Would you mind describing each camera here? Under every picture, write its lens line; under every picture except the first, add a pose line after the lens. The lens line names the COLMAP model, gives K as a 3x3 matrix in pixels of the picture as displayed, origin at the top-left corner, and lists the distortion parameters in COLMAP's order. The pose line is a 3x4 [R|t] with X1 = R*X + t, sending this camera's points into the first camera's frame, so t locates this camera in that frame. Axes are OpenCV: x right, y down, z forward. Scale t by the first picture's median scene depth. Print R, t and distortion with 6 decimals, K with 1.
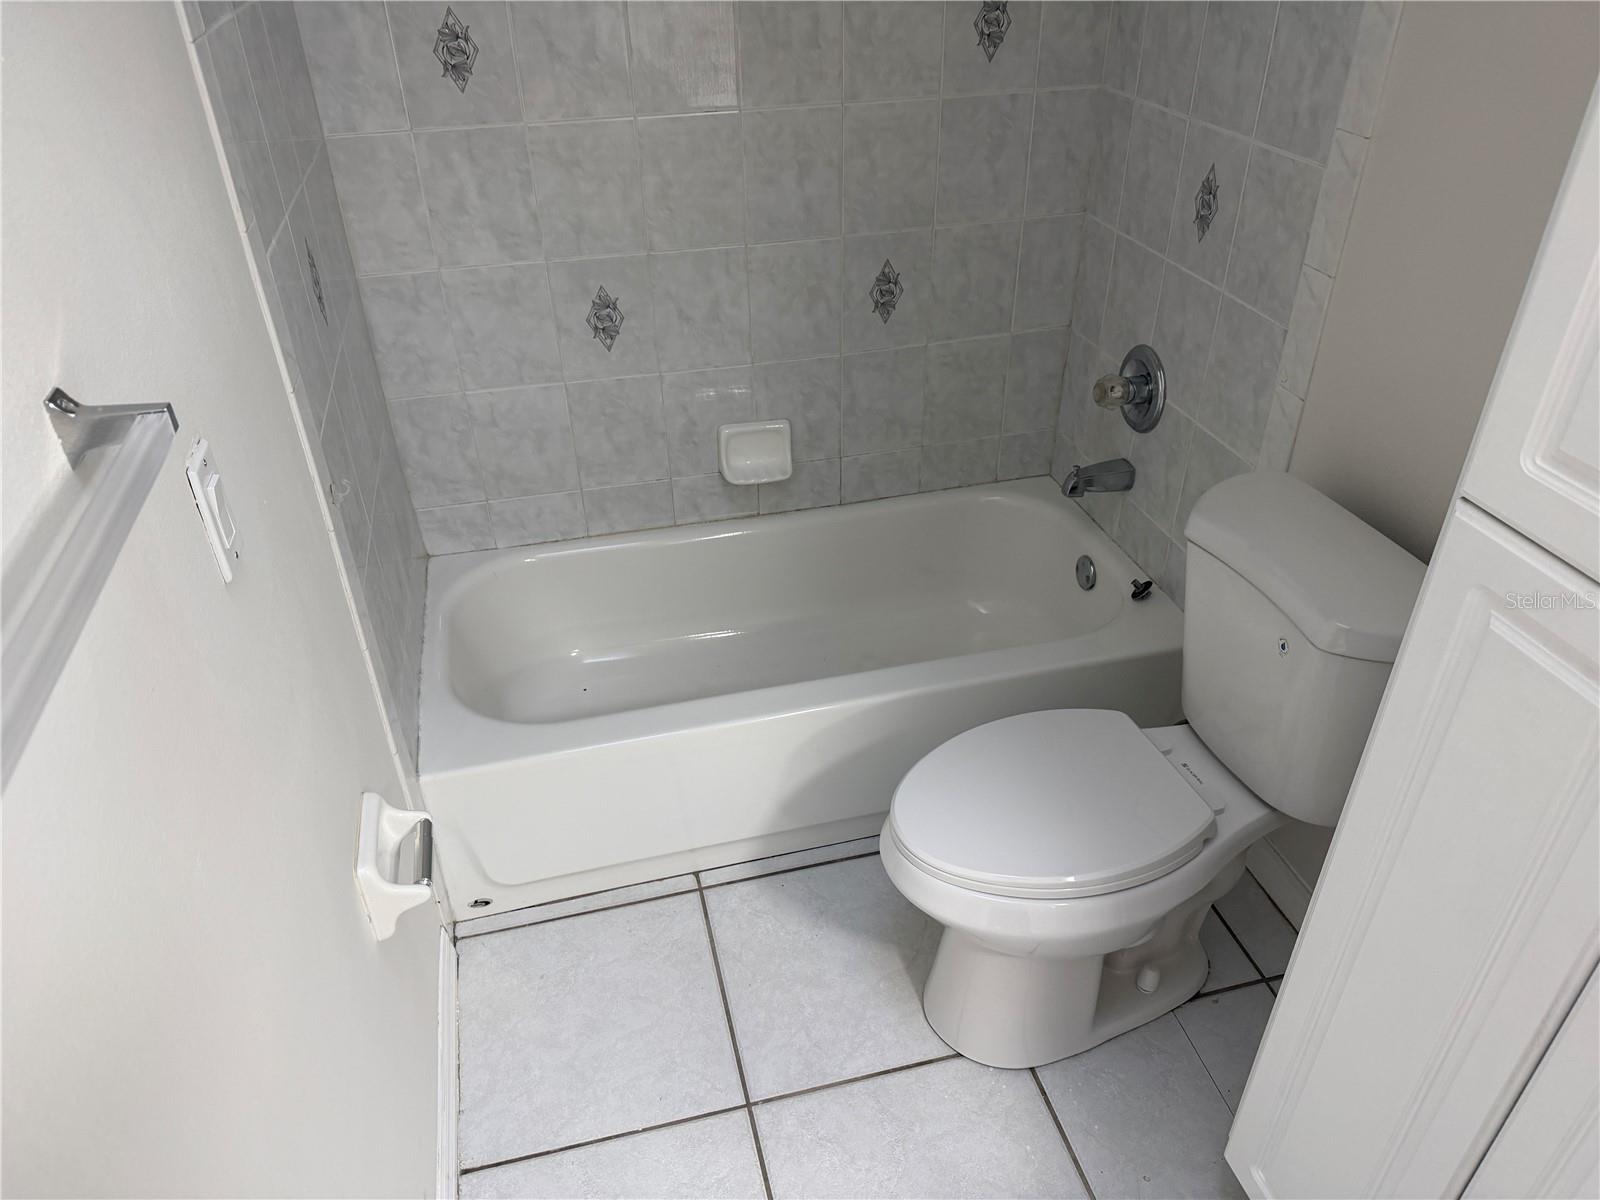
lens RADIAL K [[1109.4, 0, 808.3], [0, 1109.4, 603.0], [0, 0, 1]] dist [0.158772, -0.318060]
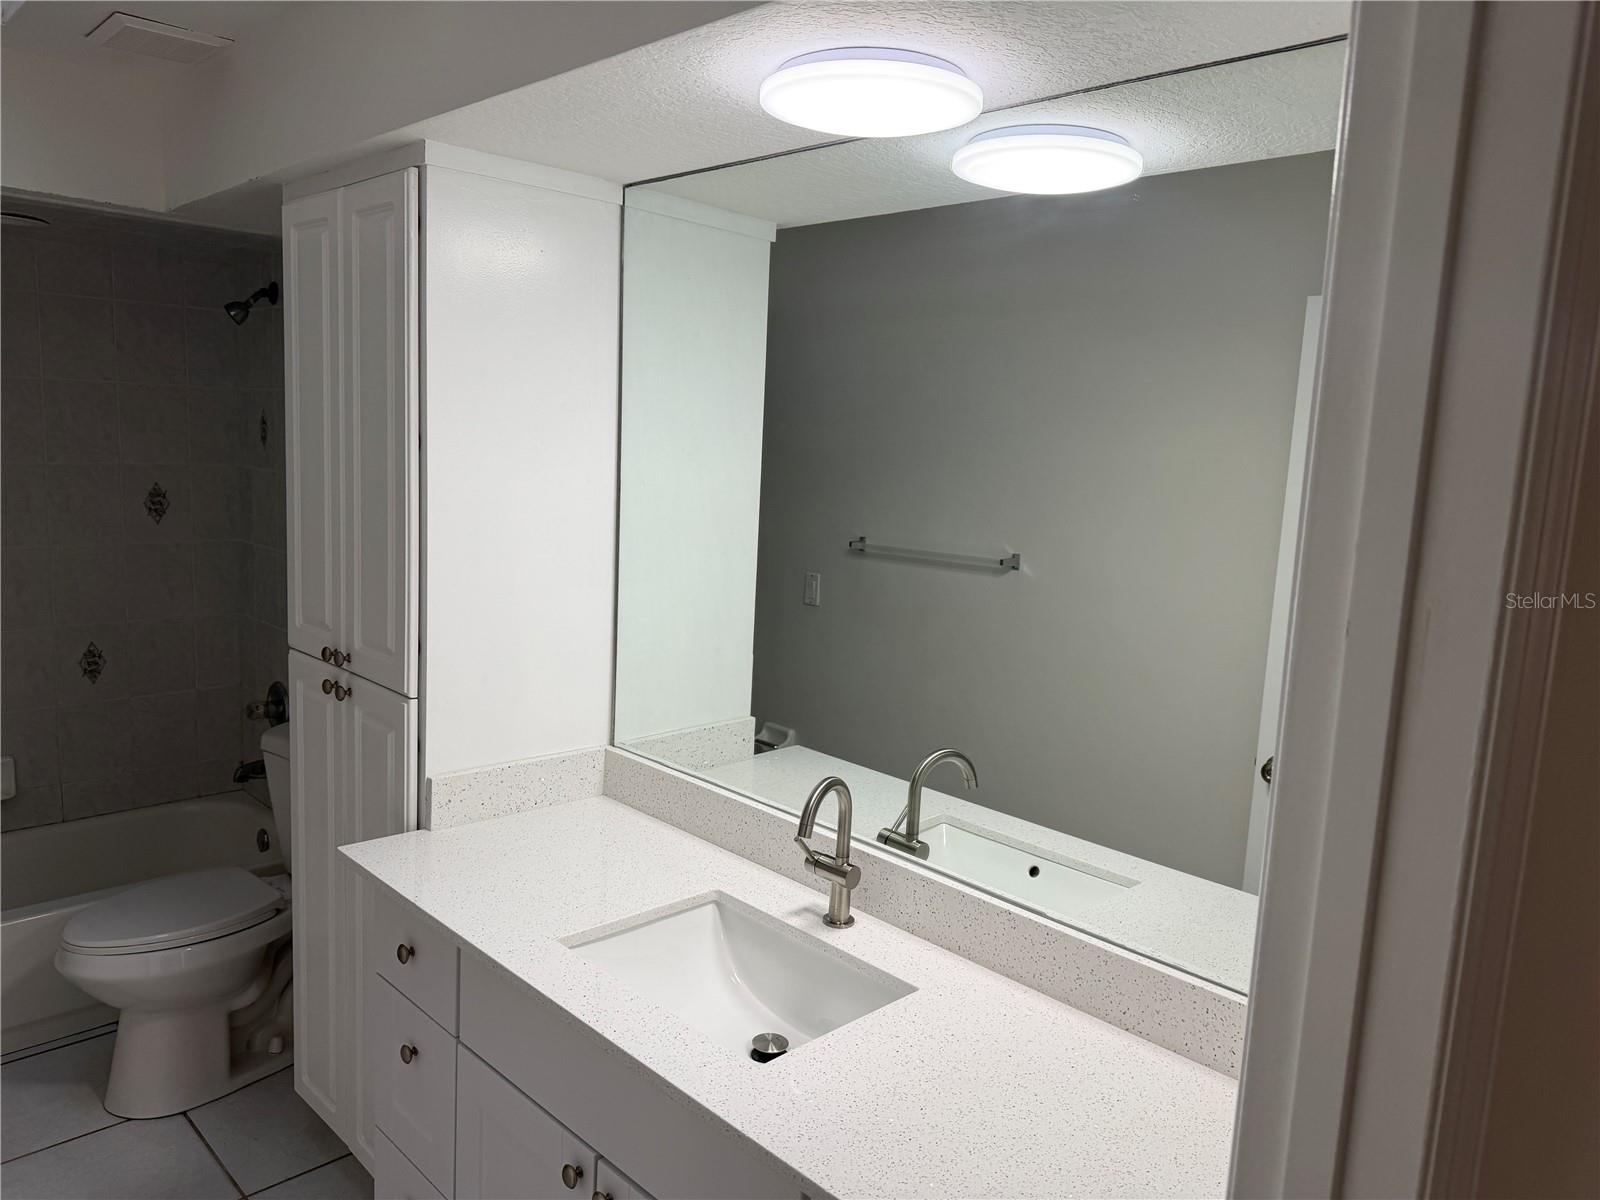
lens RADIAL K [[1127.7, 0, 800.0], [0, 1127.7, 600.0], [0, 0, 1]] dist [0.097418, -0.119463]
pose [[0.865352, -0.022196, 0.500673, 0.119178], [0.230781, 0.904443, -0.358780, 0.403056], [-0.444866, 0.426017, 0.787784, -0.635142]]
